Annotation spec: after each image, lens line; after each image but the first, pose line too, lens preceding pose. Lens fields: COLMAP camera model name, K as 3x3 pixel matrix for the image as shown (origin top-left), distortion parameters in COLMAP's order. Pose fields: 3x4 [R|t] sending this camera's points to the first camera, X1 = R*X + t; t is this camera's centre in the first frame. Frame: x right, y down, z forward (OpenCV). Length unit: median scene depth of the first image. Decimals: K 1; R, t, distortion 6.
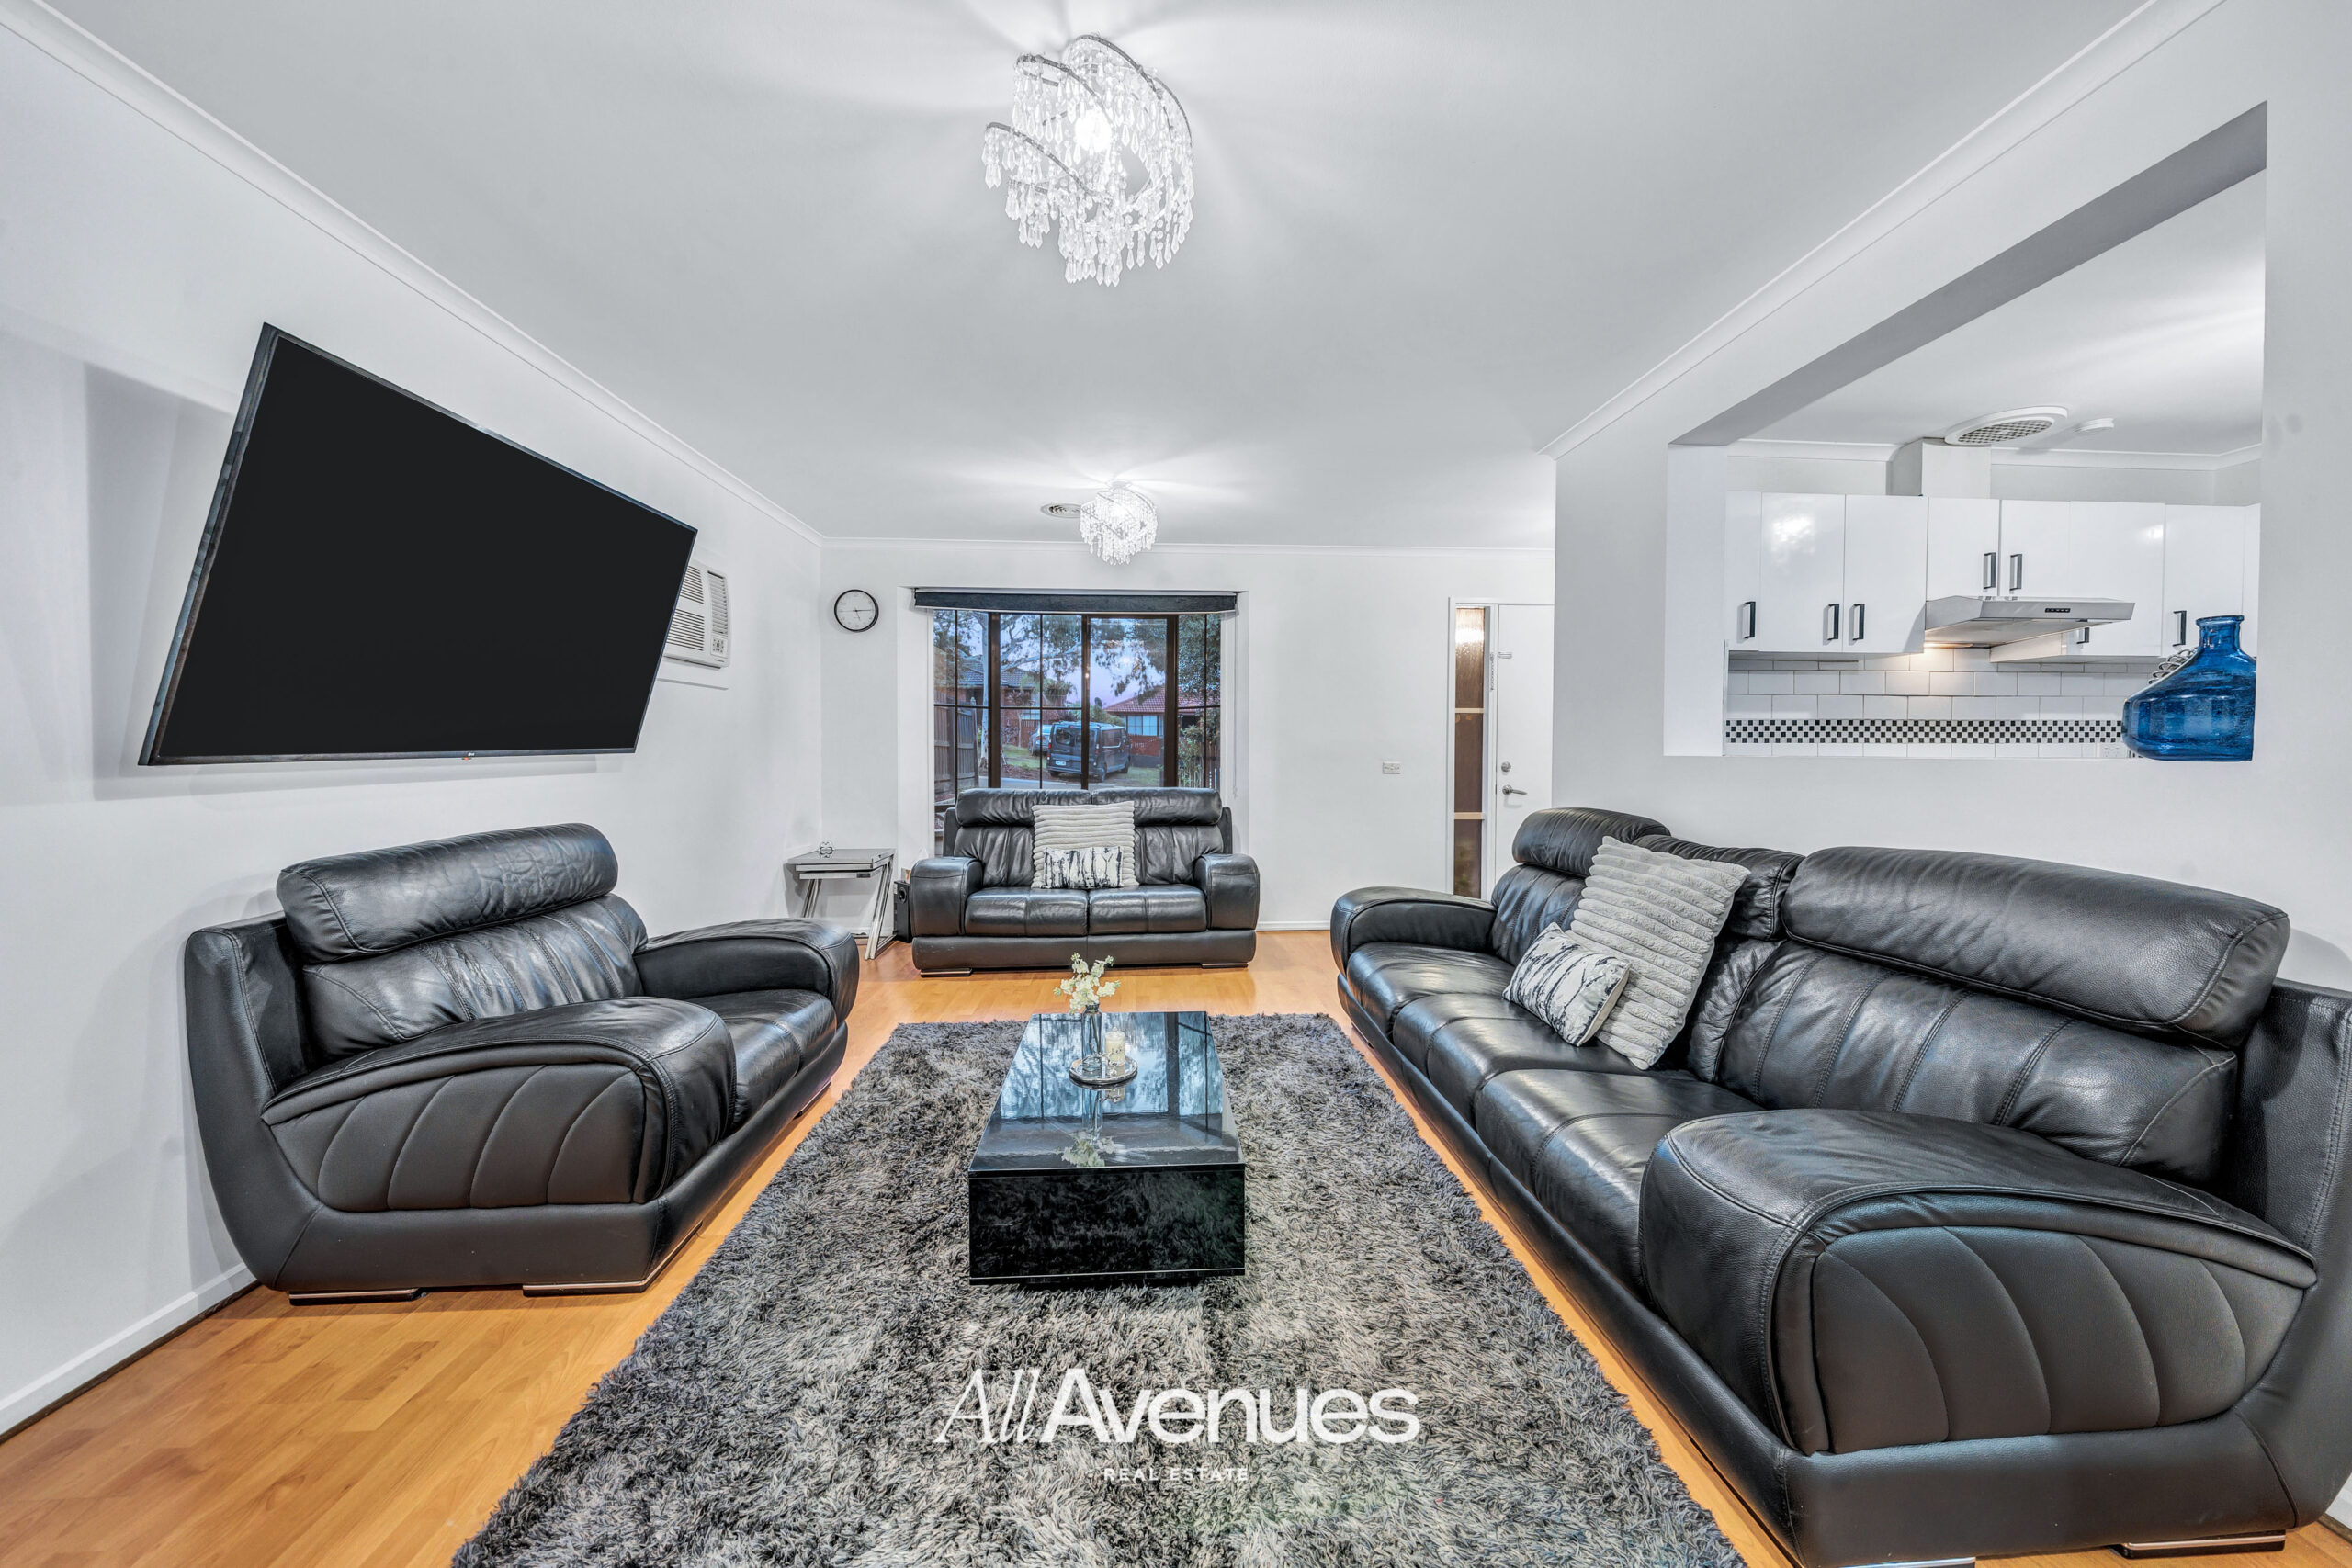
lens RADIAL K [[816.7, 0, 1180.1], [0, 816.7, 759.2], [0, 0, 1]] dist [-0.001211, -0.000126]
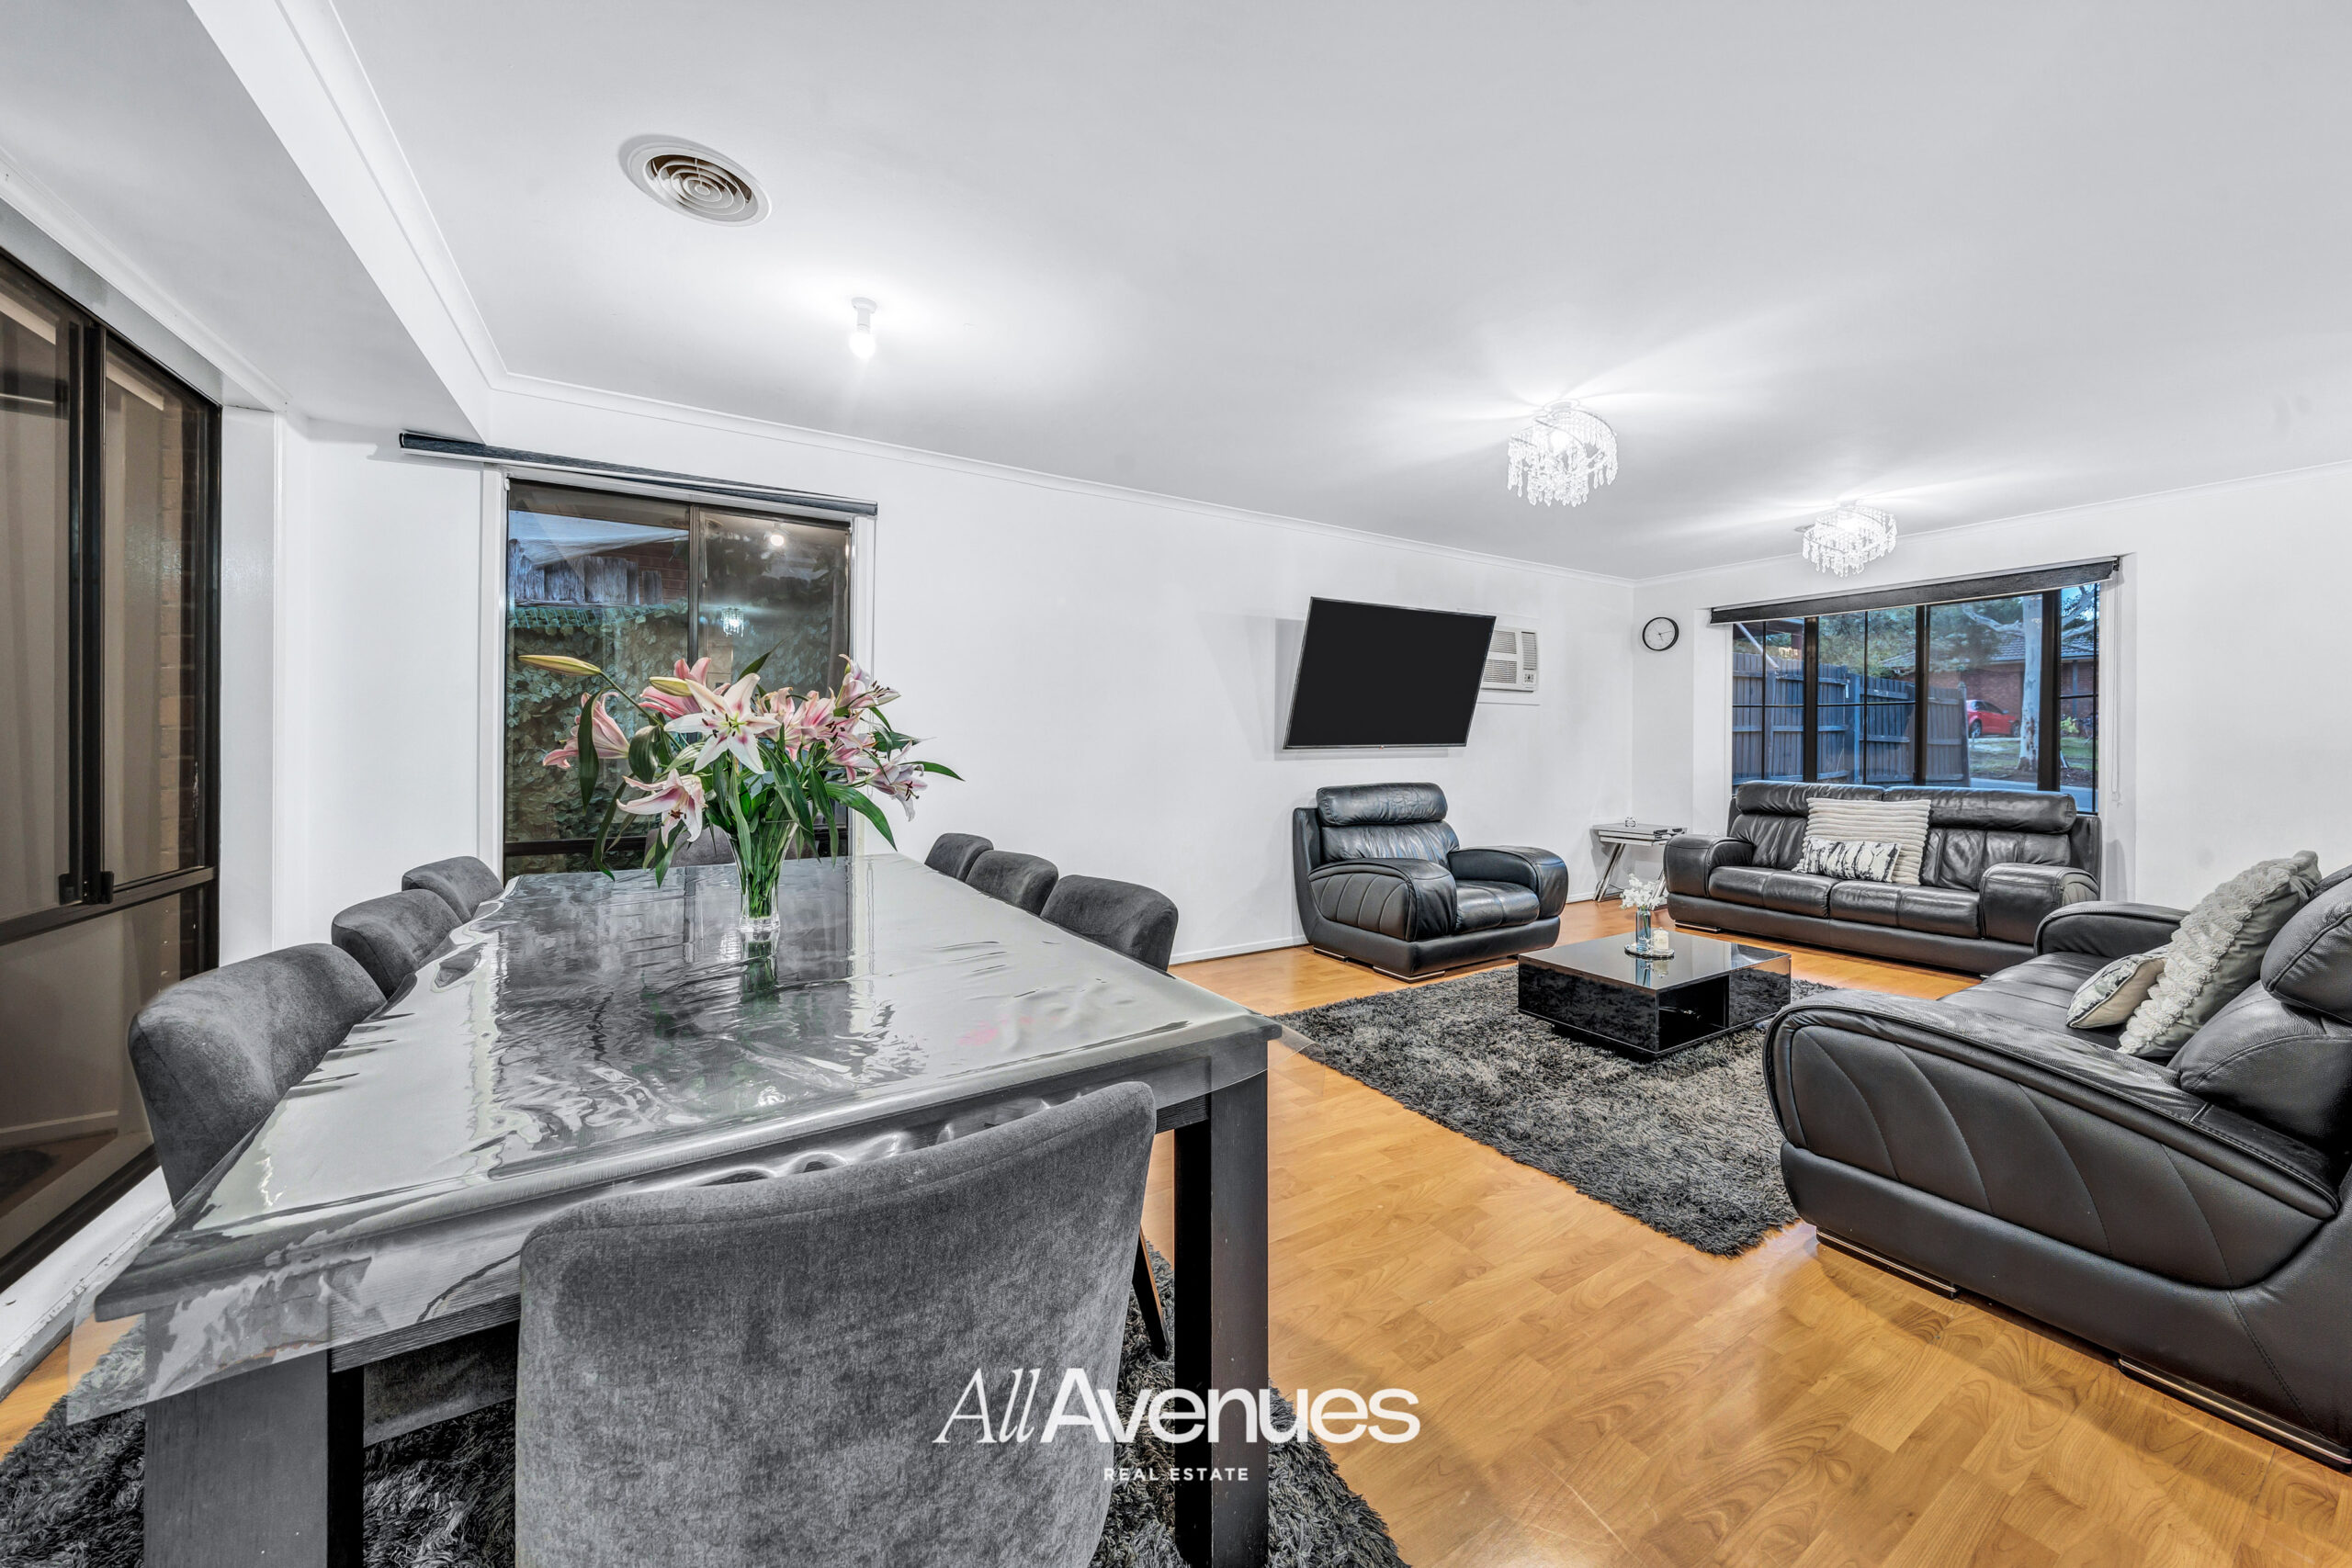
lens RADIAL K [[822.0, 0, 1185.8], [0, 822.0, 747.3], [0, 0, 1]] dist [-0.006173, -0.000200]
pose [[0.463933, 0.006525, -0.885846, 0.543565], [-0.014729, 0.999891, -0.000349, 0.003130], [0.885748, 0.013210, 0.463978, -0.316079]]
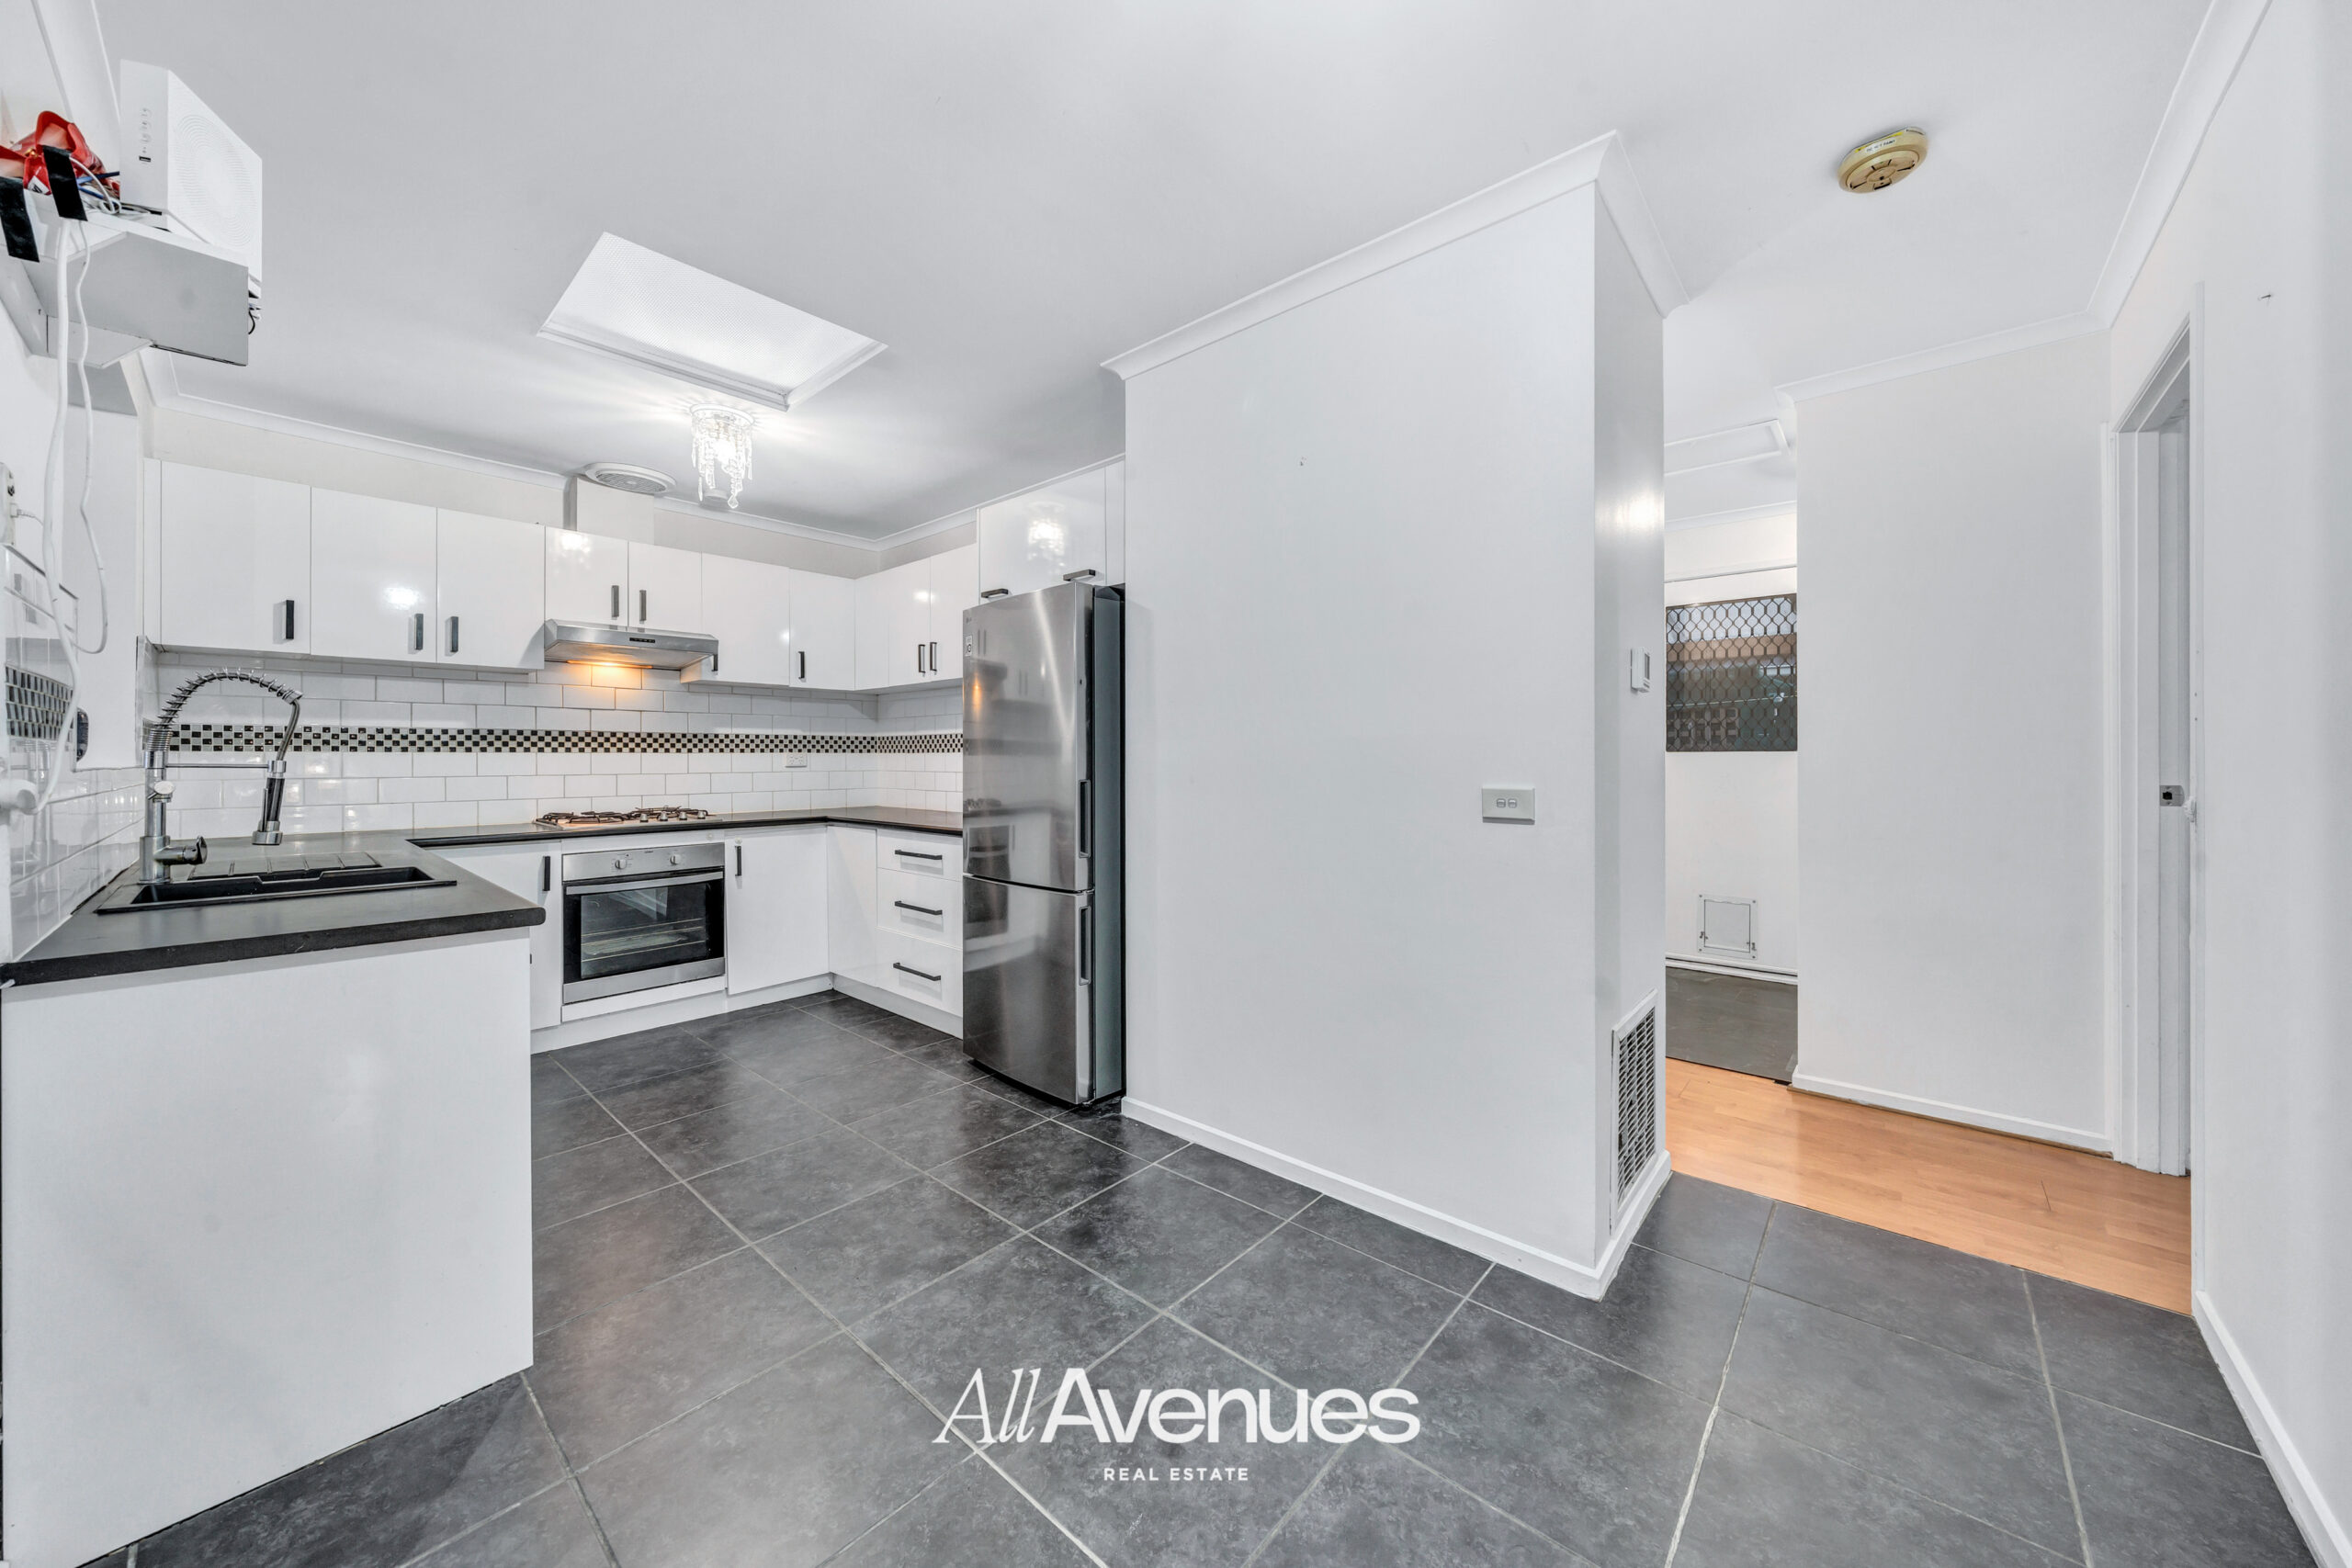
lens RADIAL K [[831.9, 0, 1187.1], [0, 831.9, 762.2], [0, 0, 1]] dist [-0.002061, -0.000105]
pose [[0.702431, -0.005690, 0.711729, 0.666280], [0.011244, 0.999932, -0.003103, 0.005534], [-0.711663, 0.010182, 0.702447, -0.347344]]
